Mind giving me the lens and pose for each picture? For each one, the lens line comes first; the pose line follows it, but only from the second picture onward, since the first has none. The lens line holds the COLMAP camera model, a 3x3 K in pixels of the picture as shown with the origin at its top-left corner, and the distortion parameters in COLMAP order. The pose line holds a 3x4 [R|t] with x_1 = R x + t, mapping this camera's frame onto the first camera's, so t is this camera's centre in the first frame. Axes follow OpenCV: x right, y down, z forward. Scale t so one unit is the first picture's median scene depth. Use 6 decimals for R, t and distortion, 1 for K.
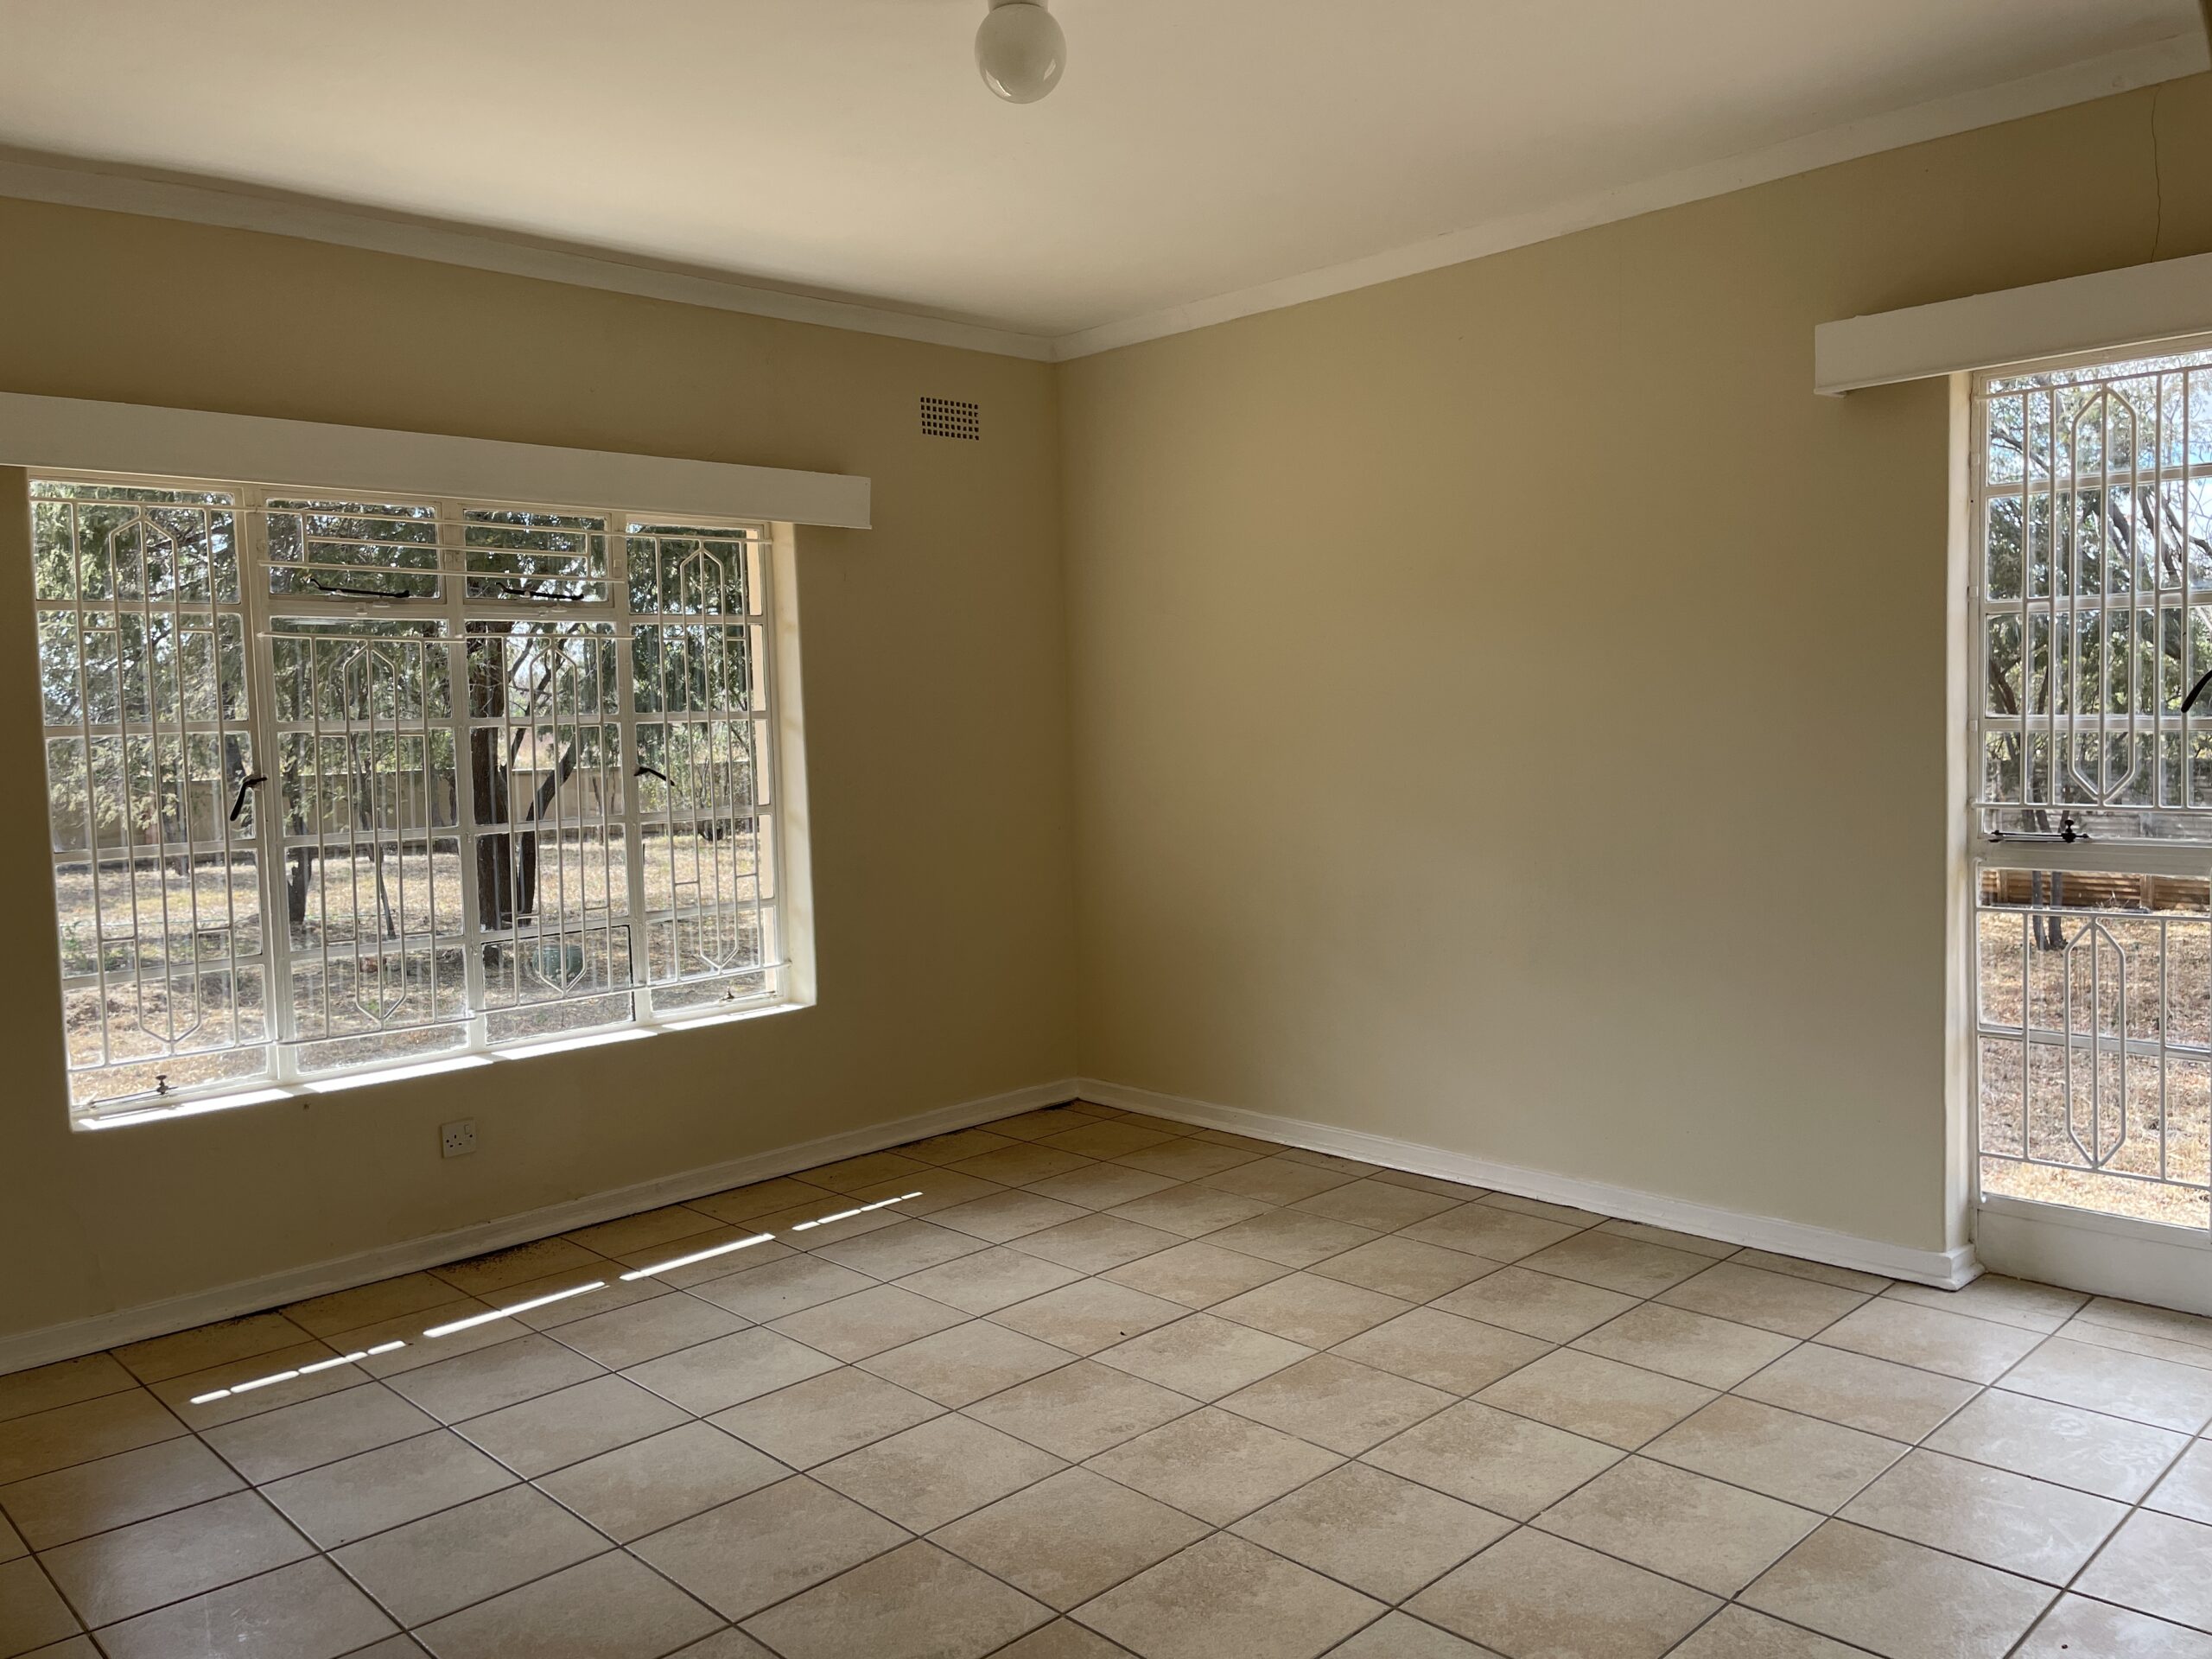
lens RADIAL K [[1678.7, 0, 1106.0], [0, 1678.7, 829.5], [0, 0, 1]] dist [0.001989, -0.002353]
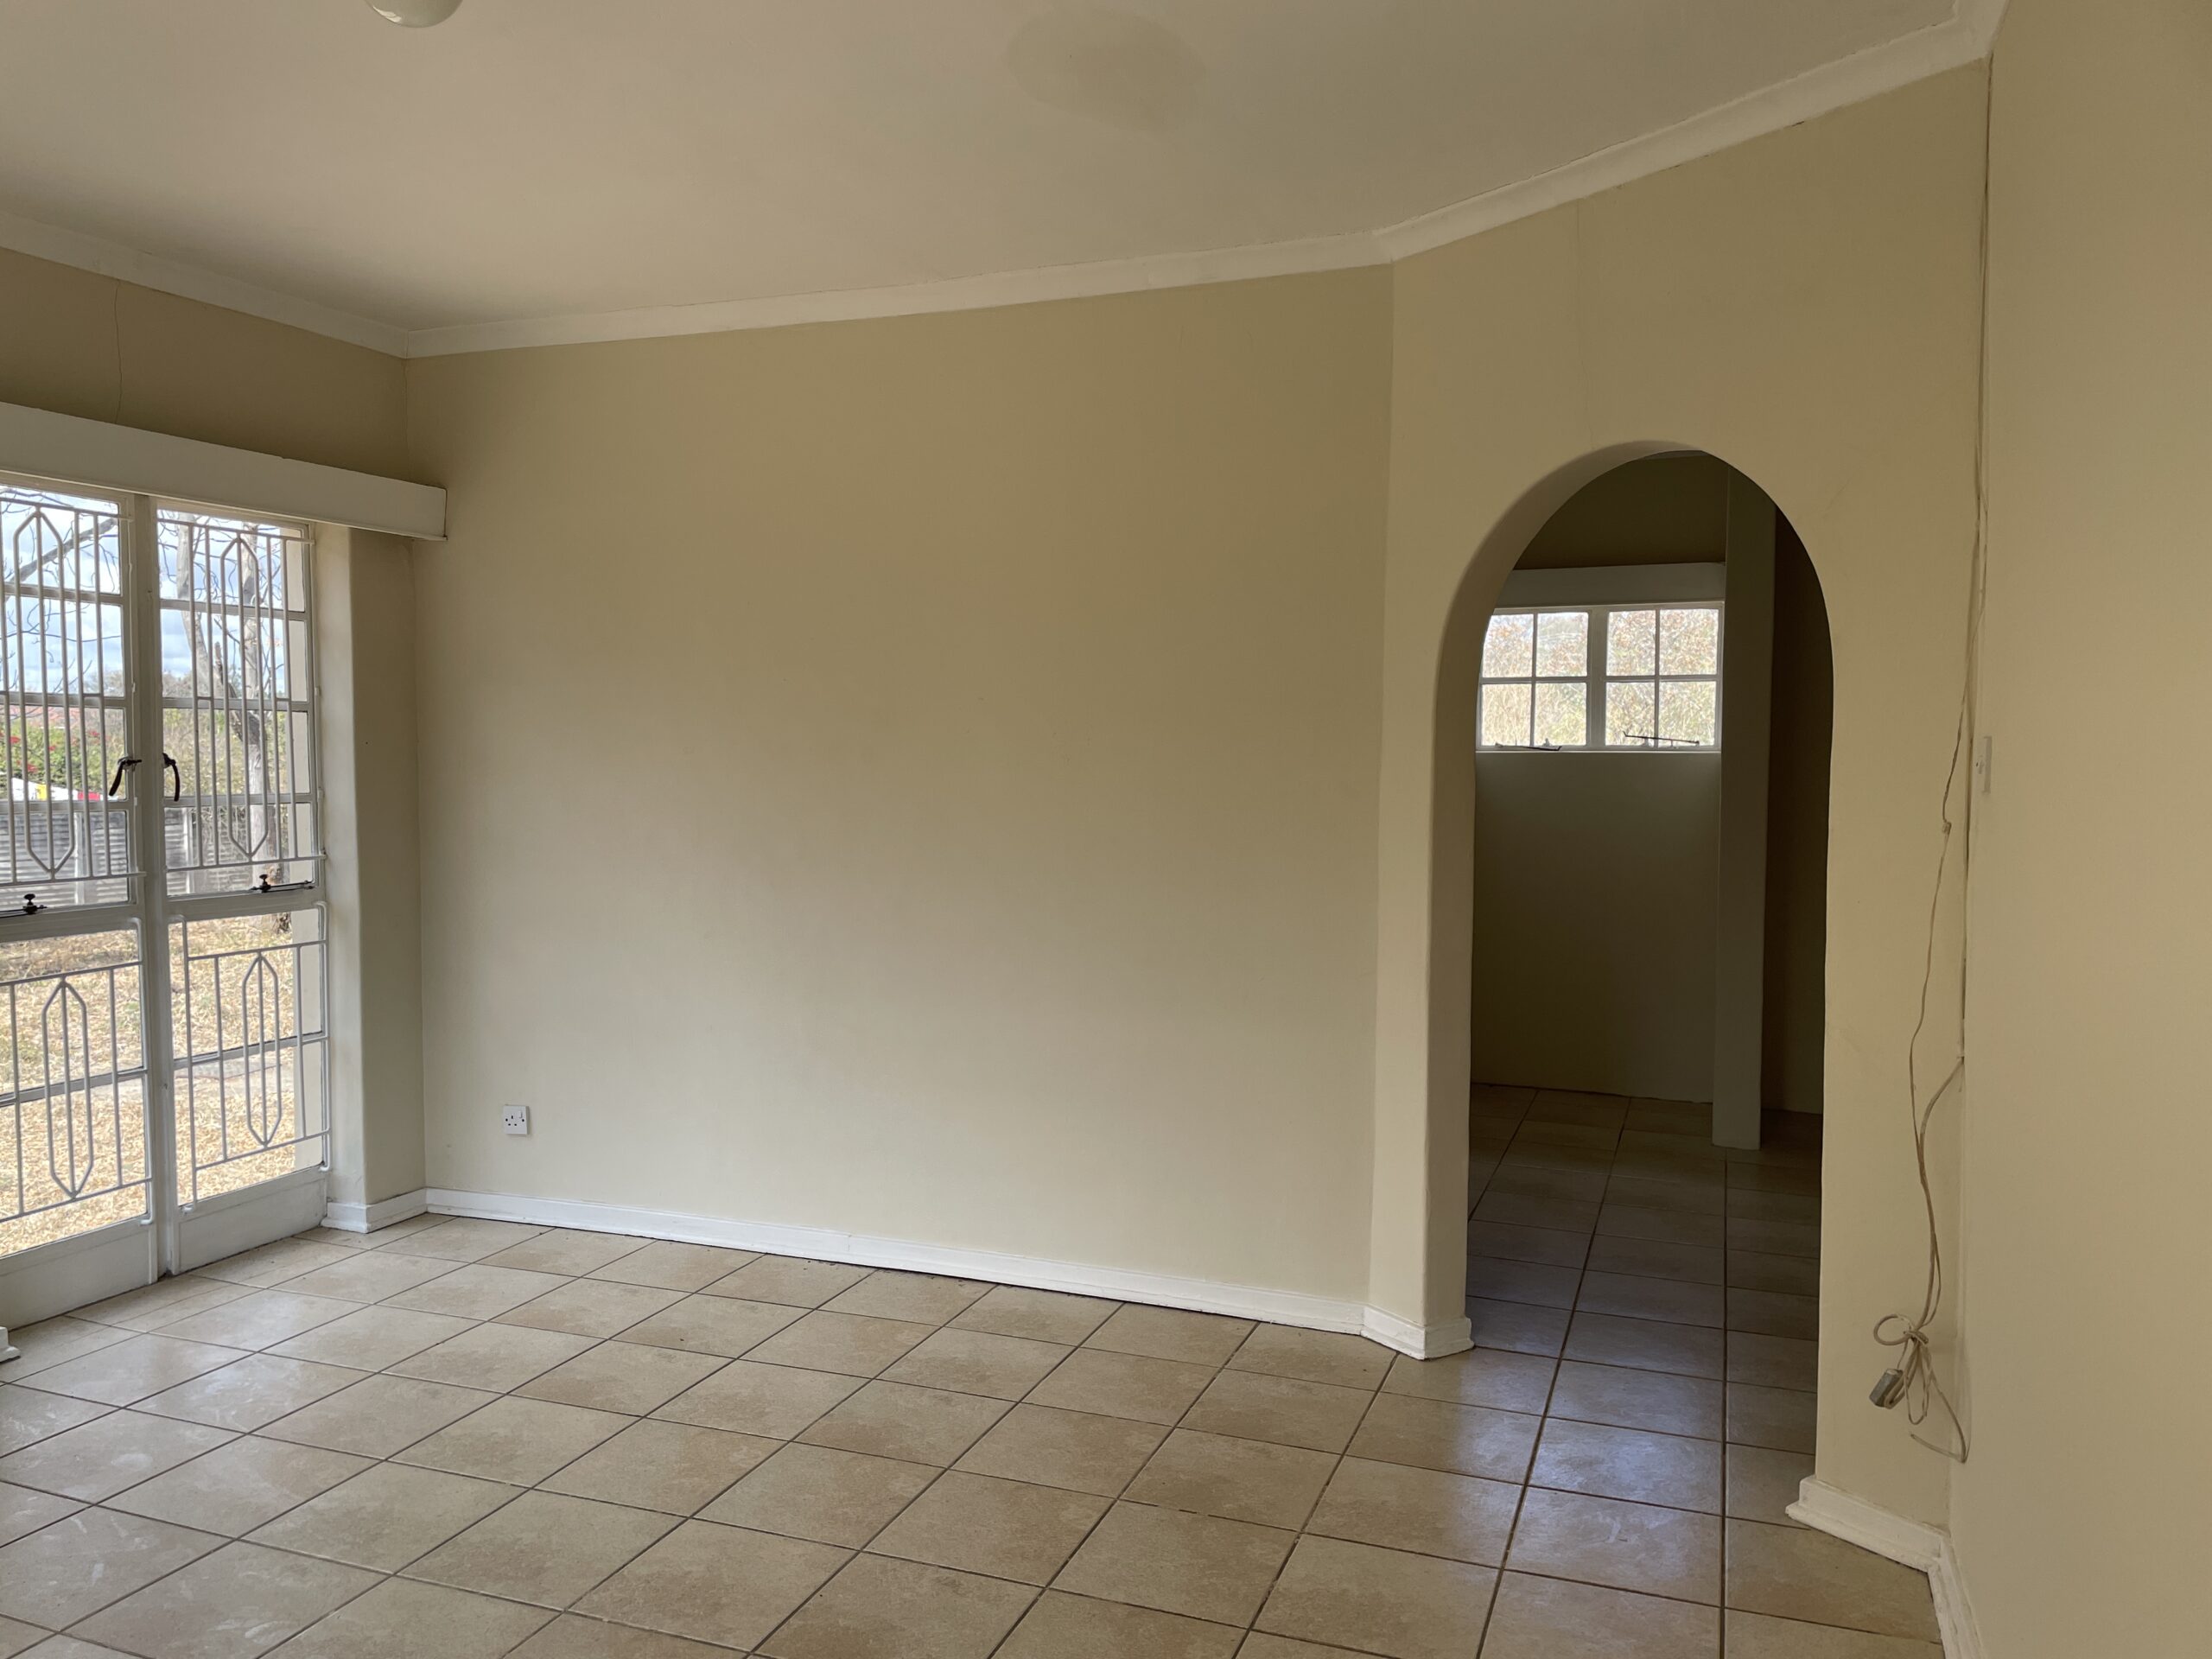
lens RADIAL K [[1678.7, 0, 1106.0], [0, 1678.7, 829.5], [0, 0, 1]] dist [0.001989, -0.002353]
pose [[-0.423862, -0.022930, 0.905437, -0.916215], [0.078400, 0.994998, 0.061900, -0.077255], [-0.902327, 0.097224, -0.419944, 1.033031]]
